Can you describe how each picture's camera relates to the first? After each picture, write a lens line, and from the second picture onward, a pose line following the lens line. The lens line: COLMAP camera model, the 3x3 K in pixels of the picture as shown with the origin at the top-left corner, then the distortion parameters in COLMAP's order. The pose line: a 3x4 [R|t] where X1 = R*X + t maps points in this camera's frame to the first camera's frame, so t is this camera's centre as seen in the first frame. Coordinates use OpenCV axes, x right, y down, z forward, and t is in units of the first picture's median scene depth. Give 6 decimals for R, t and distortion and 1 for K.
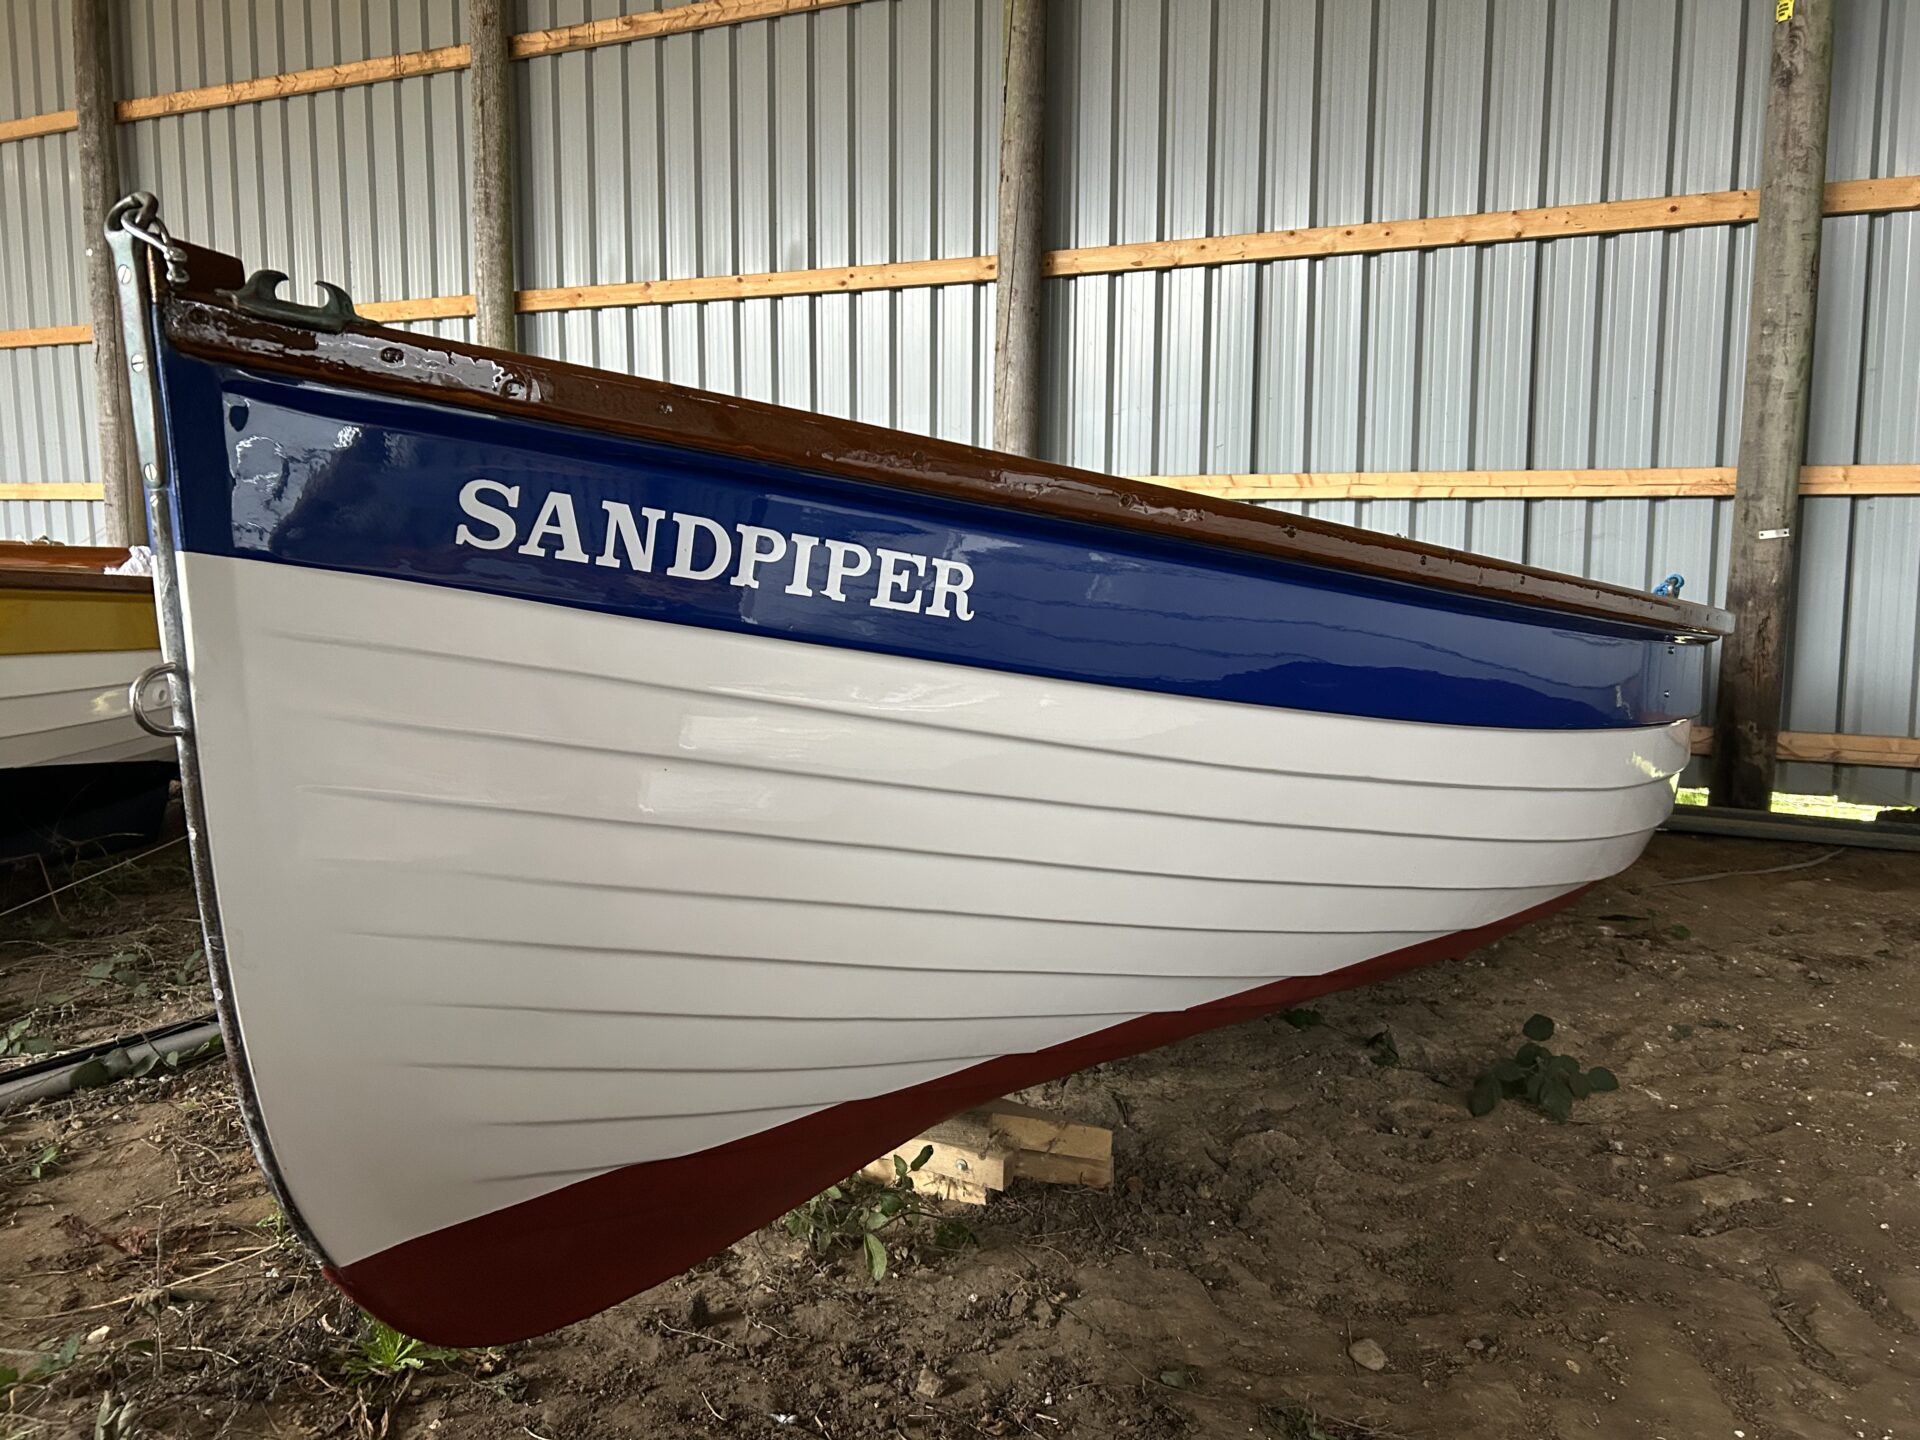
lens RADIAL K [[1431.6, 0, 976.4], [0, 1431.6, 730.4], [0, 0, 1]] dist [0.038598, -0.033588]
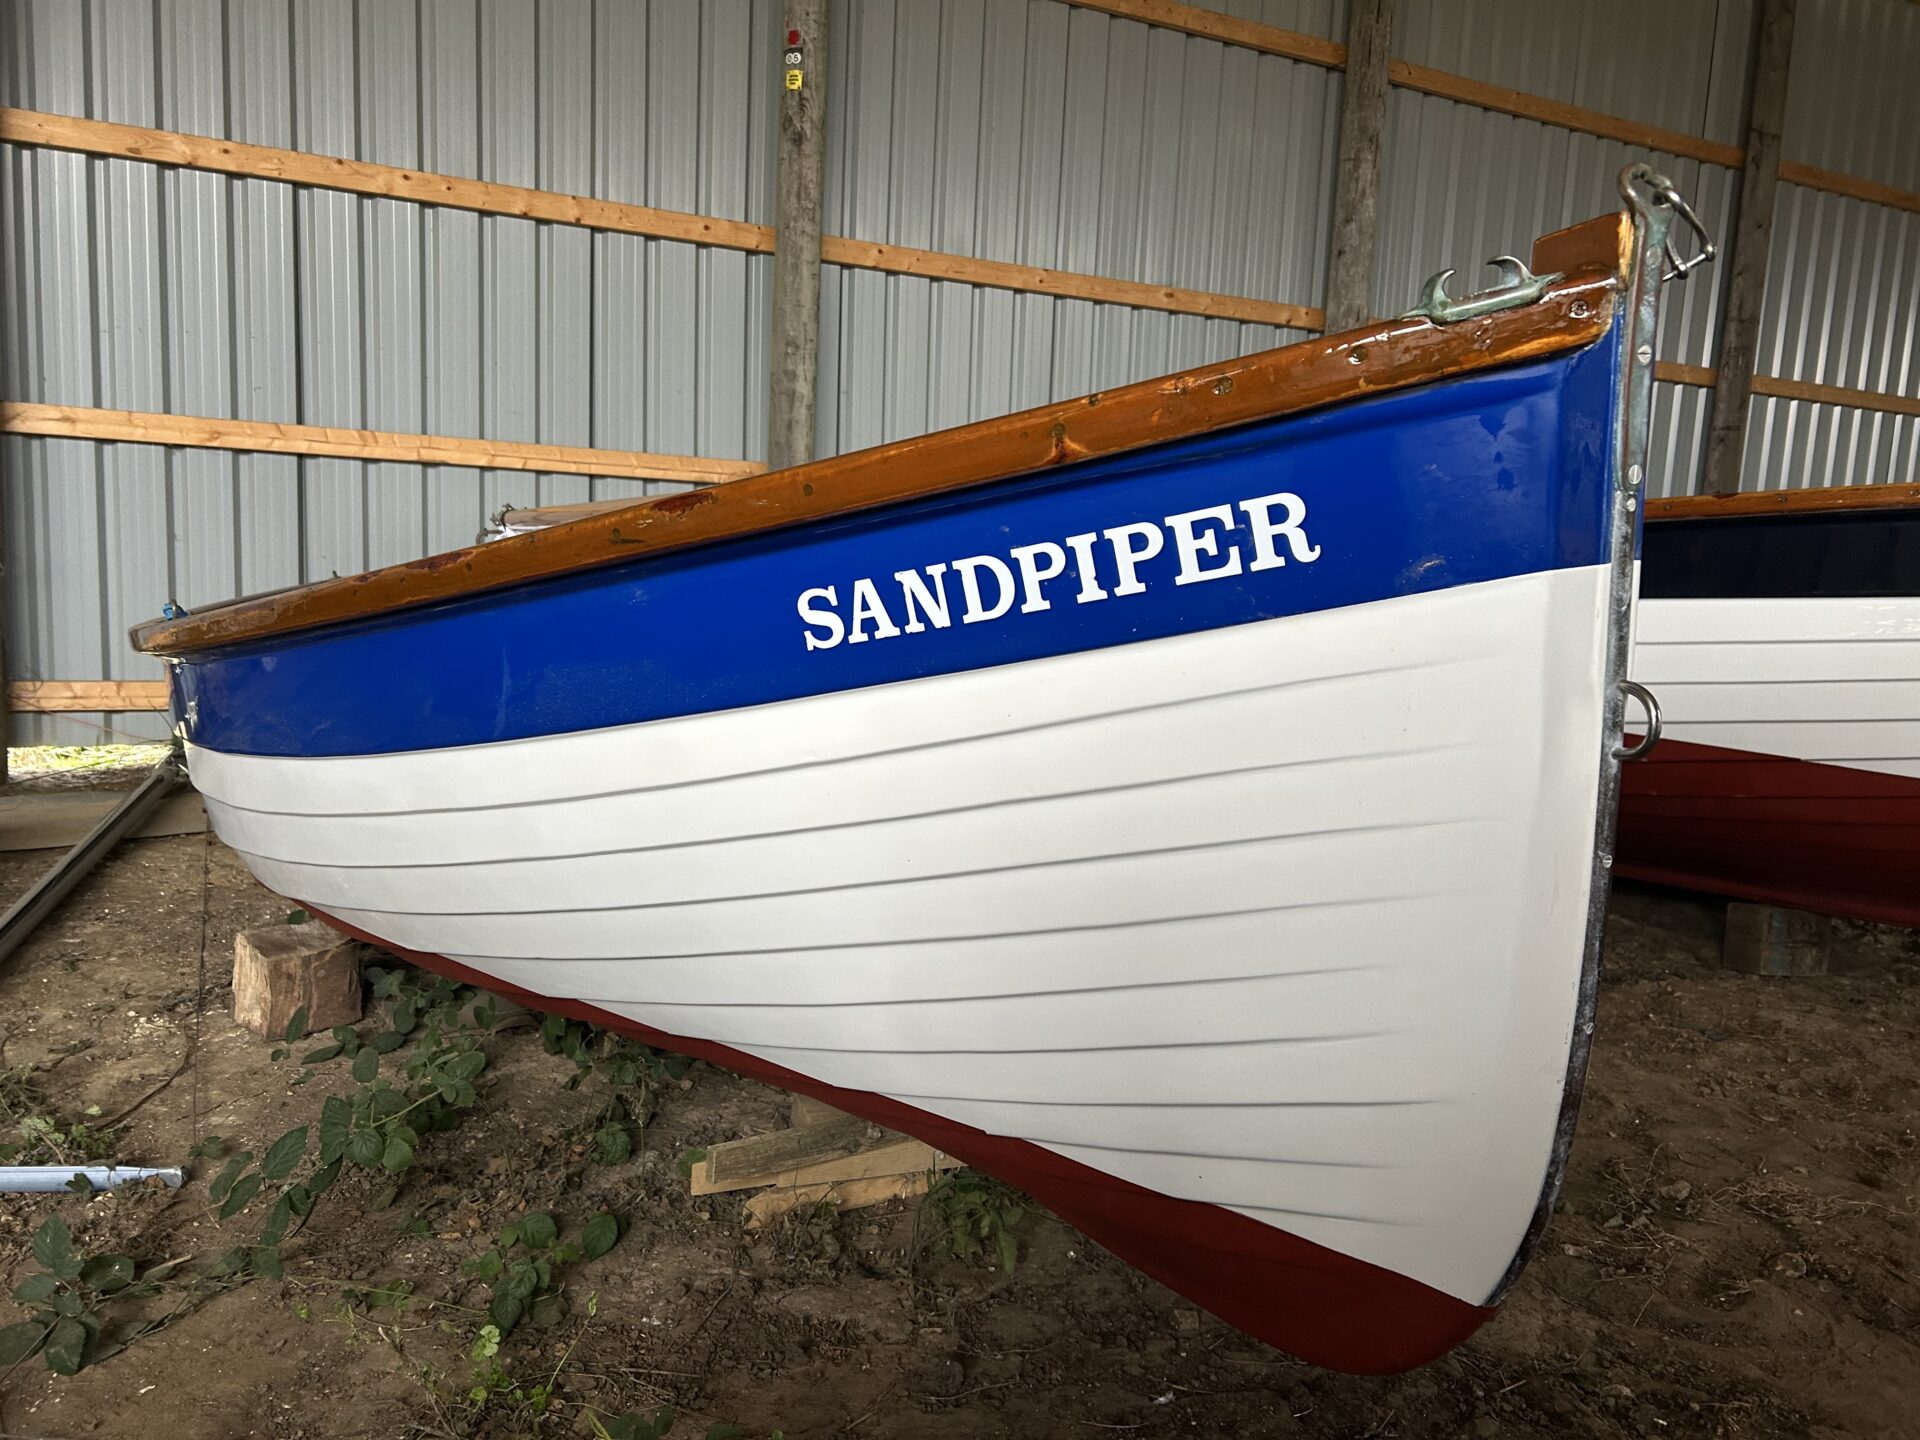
lens RADIAL K [[1431.6, 0, 976.4], [0, 1431.6, 730.4], [0, 0, 1]] dist [0.038598, -0.033588]
pose [[0.625910, -0.075474, 0.776235, -0.293053], [0.052102, 0.997129, 0.054940, -0.019777], [-0.778153, 0.006056, 0.628045, 0.133449]]
